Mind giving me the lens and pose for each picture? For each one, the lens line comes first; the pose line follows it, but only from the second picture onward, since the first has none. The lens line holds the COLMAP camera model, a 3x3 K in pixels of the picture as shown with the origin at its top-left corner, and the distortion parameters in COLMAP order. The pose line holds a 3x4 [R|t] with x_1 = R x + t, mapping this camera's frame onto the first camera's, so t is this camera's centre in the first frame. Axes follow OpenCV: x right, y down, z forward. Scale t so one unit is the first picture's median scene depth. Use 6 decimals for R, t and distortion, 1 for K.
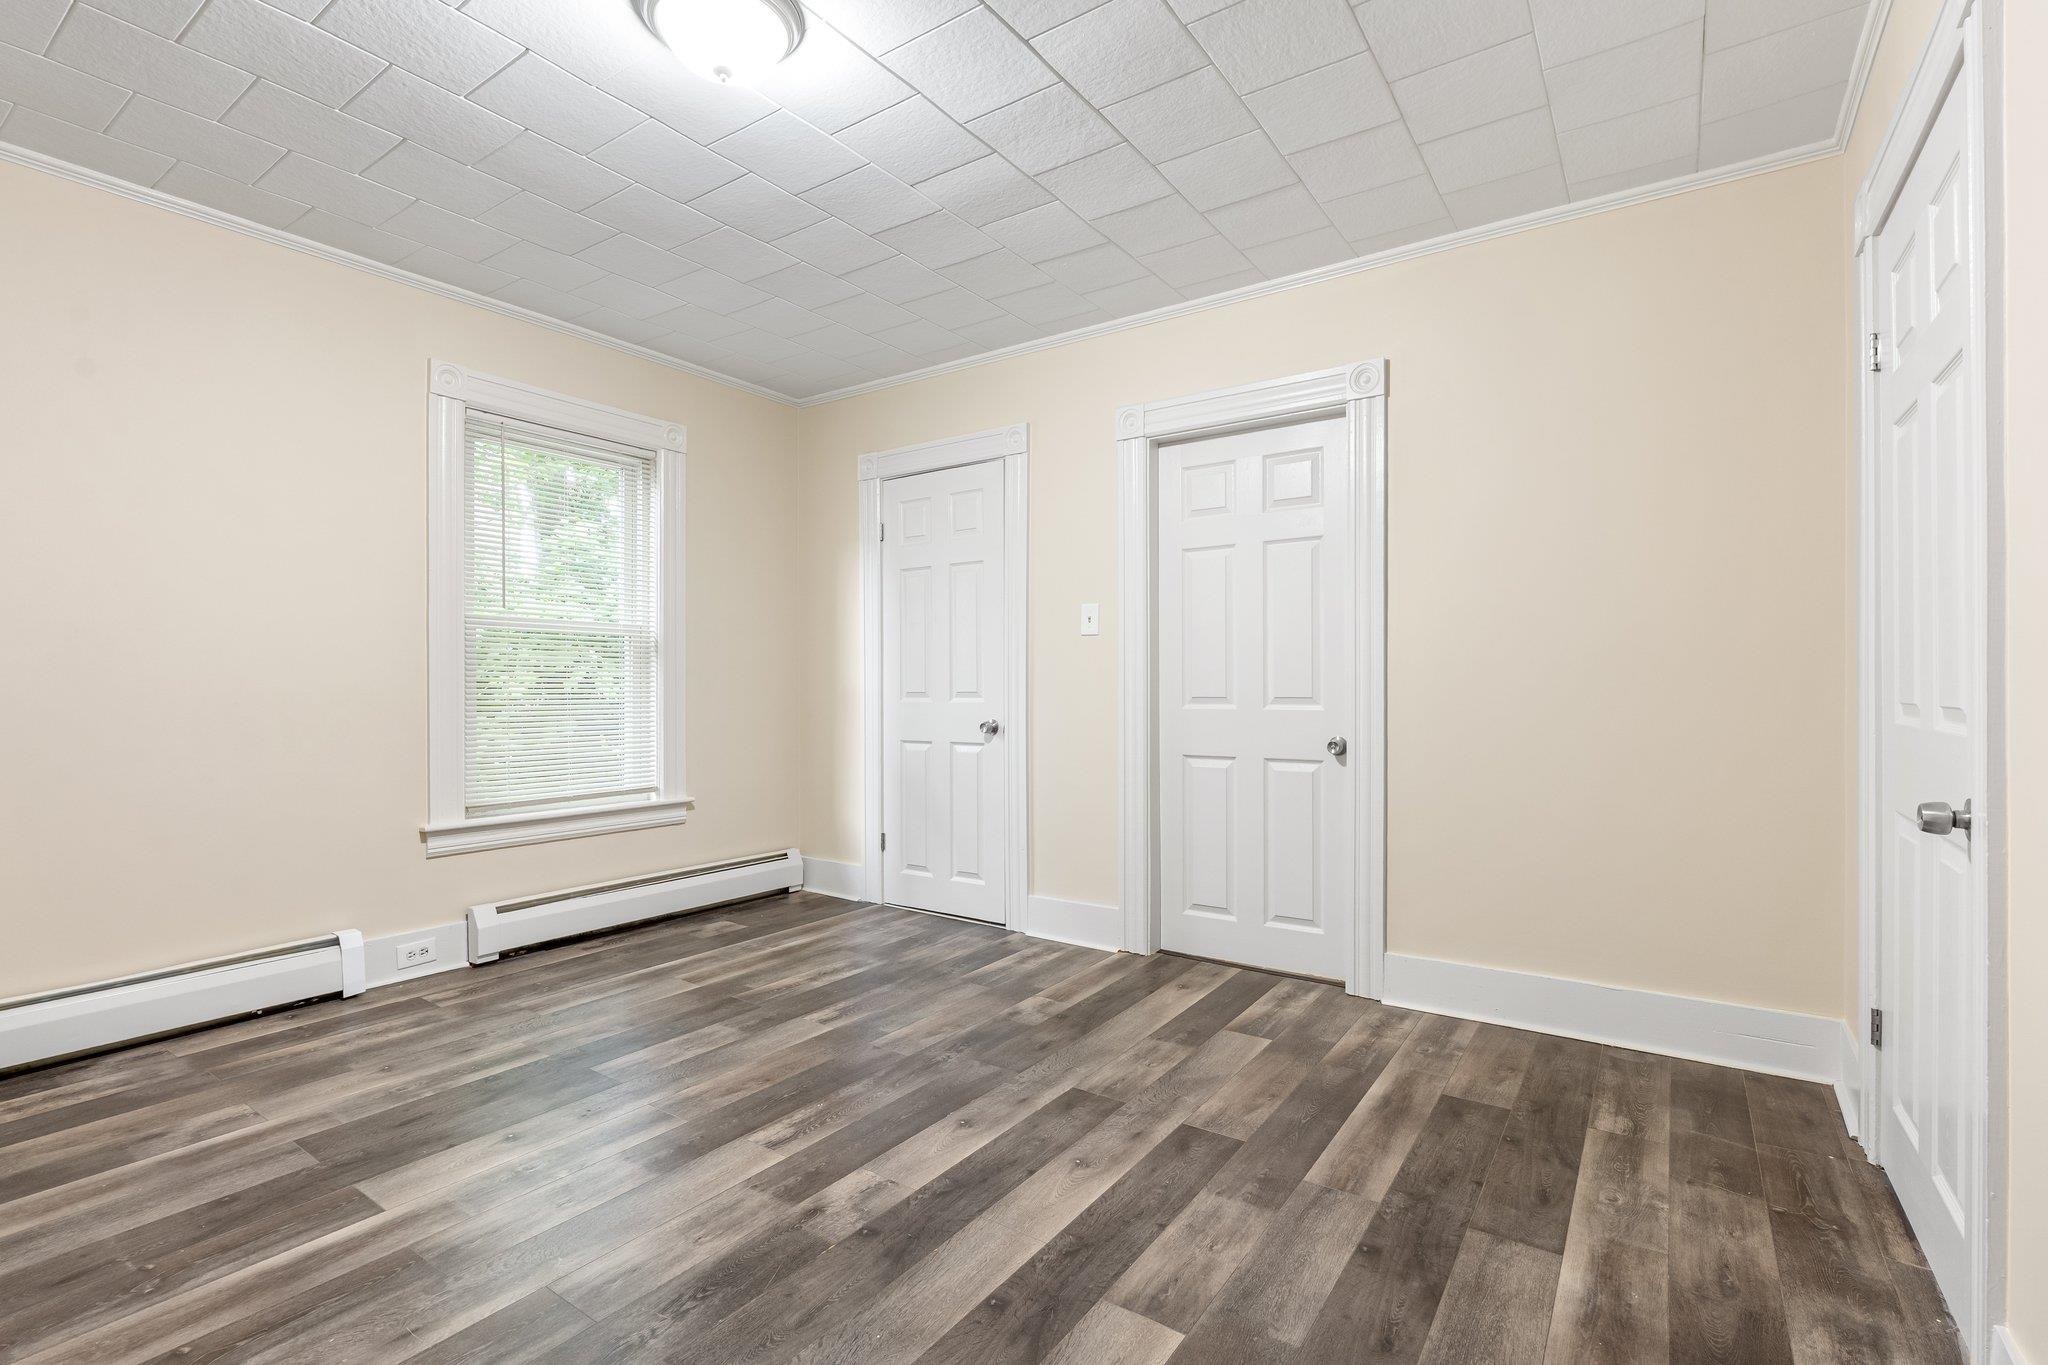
lens RADIAL K [[931.7, 0, 1028.9], [0, 931.7, 687.3], [0, 0, 1]] dist [-0.003056, 0.000146]
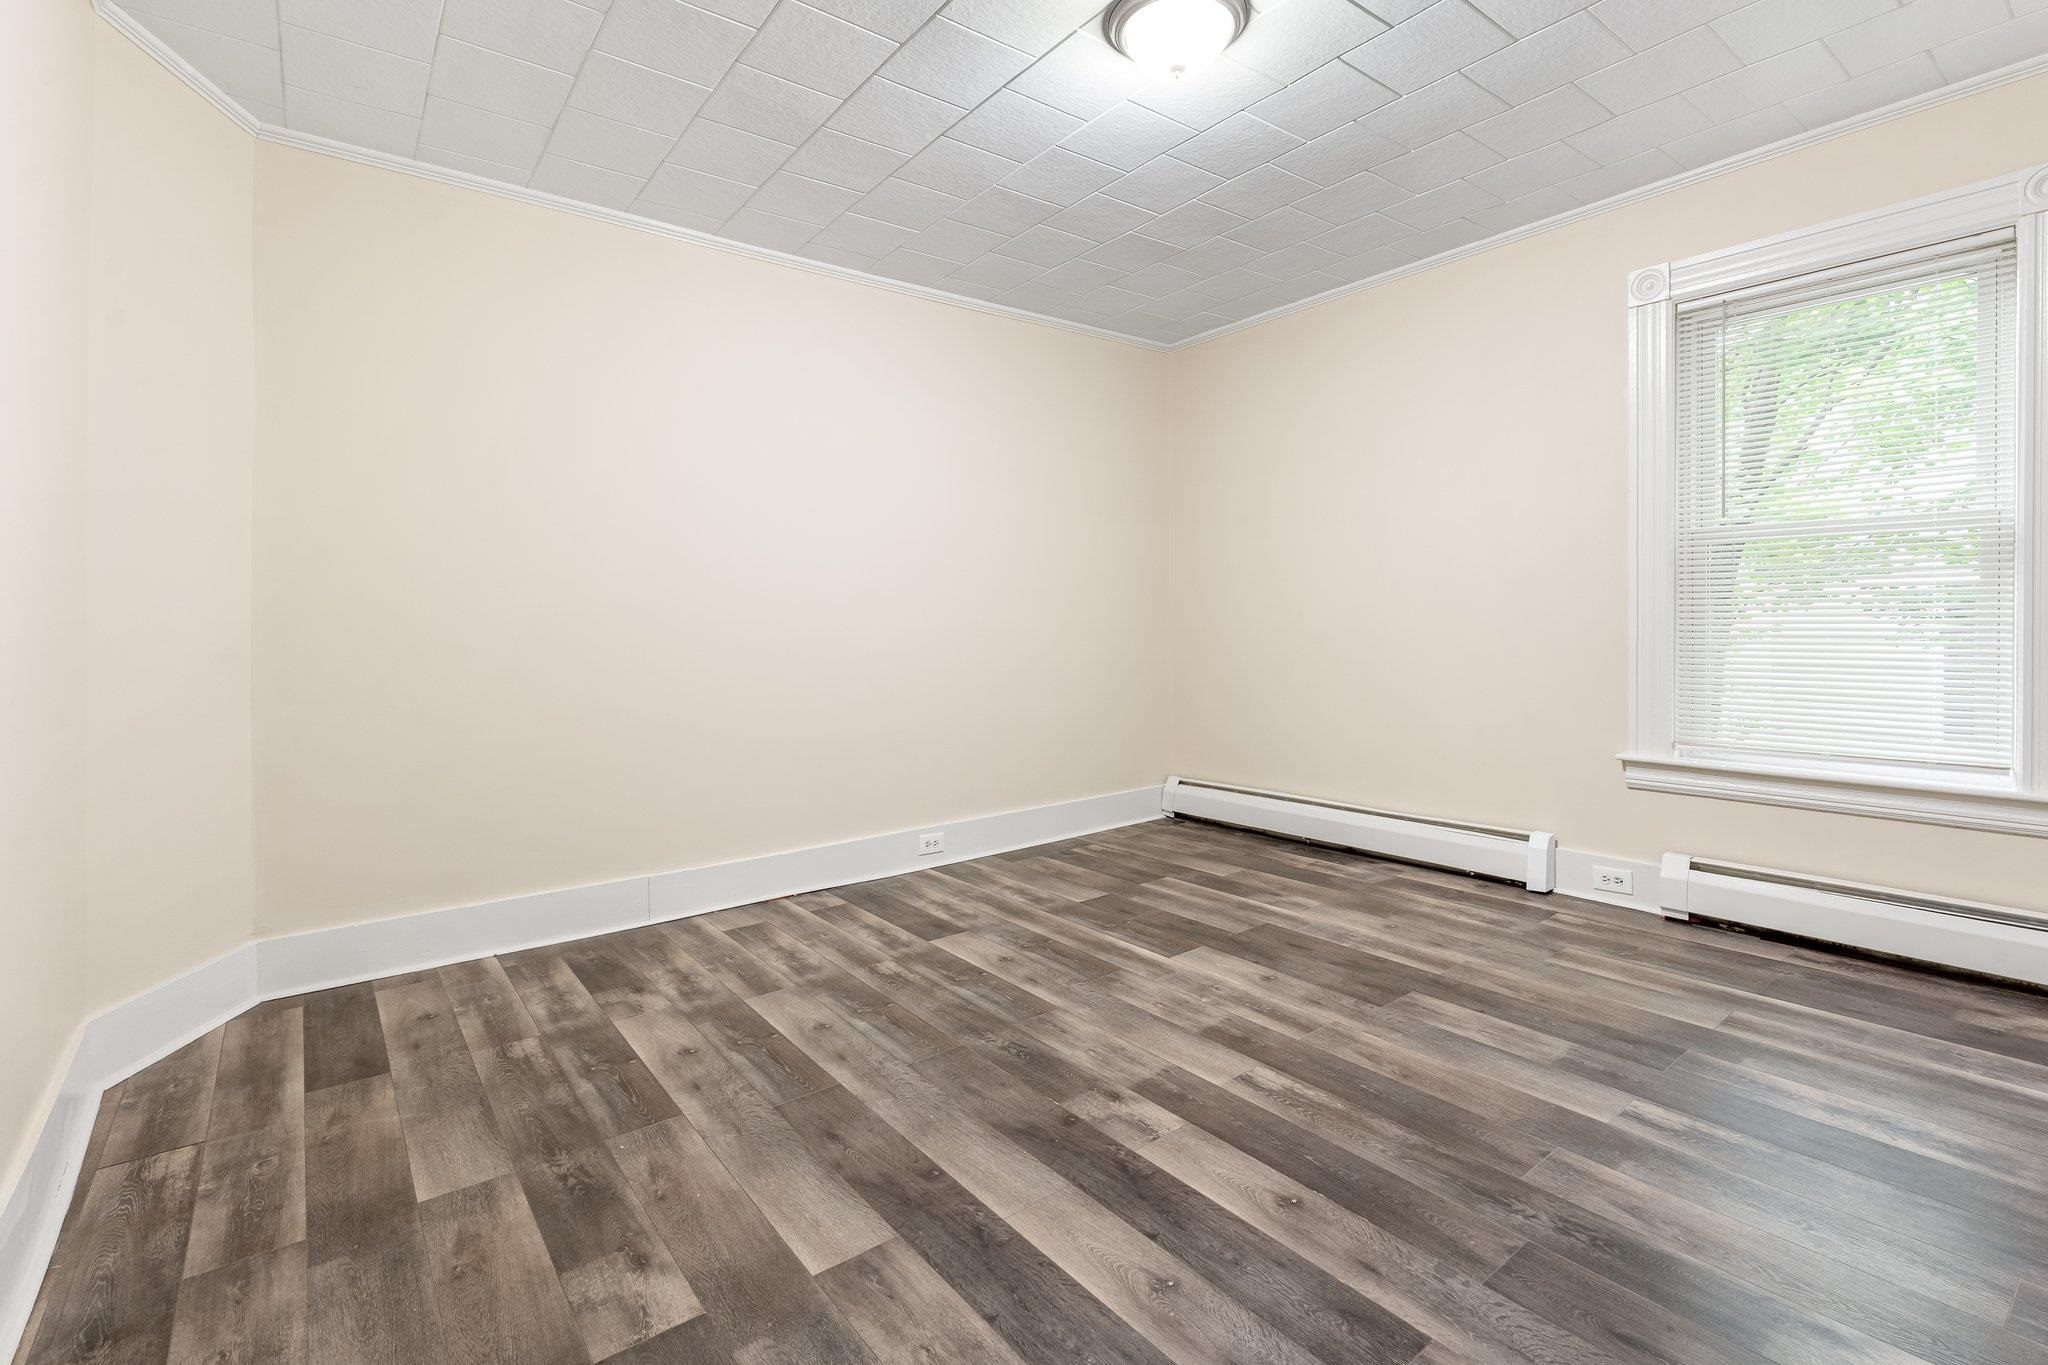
lens RADIAL K [[940.4, 0, 1021.4], [0, 940.4, 674.6], [0, 0, 1]] dist [-0.002595, -0.000012]
pose [[-0.305583, 0.059723, -0.950291, 0.600311], [0.012608, 0.998197, 0.058679, 0.001229], [0.952082, 0.005950, -0.305785, 0.897207]]
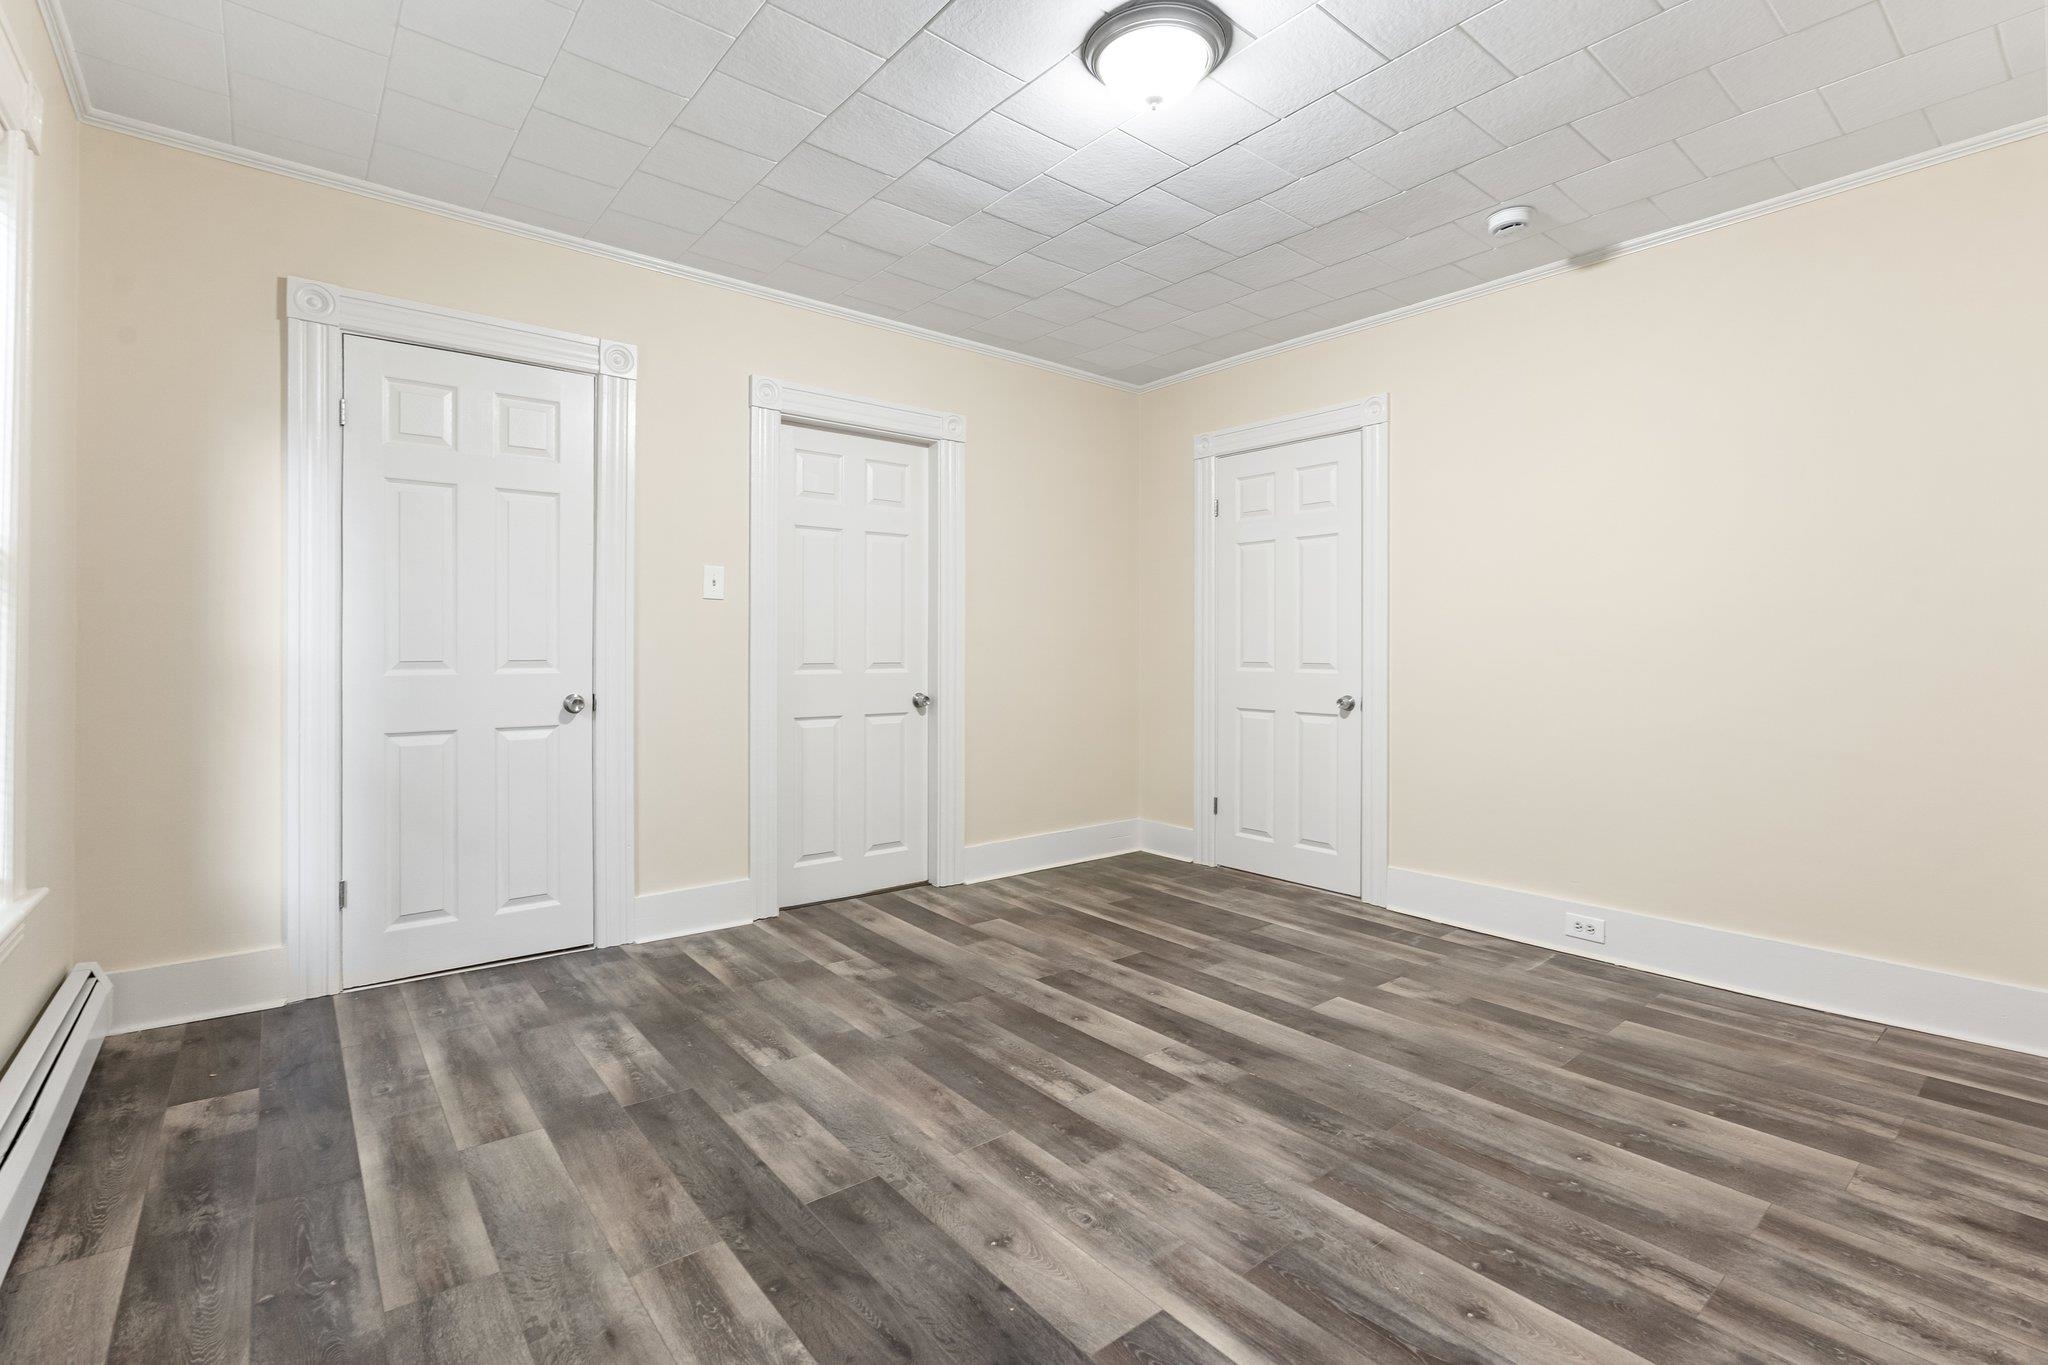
lens RADIAL K [[916.8, 0, 1022.3], [0, 916.8, 652.0], [0, 0, 1]] dist [-0.004562, 0.000921]
pose [[0.282741, 0.002625, 0.959193, -1.074545], [-0.003935, 0.999991, -0.001577, -0.001629], [-0.959188, -0.003328, 0.282748, 0.647549]]
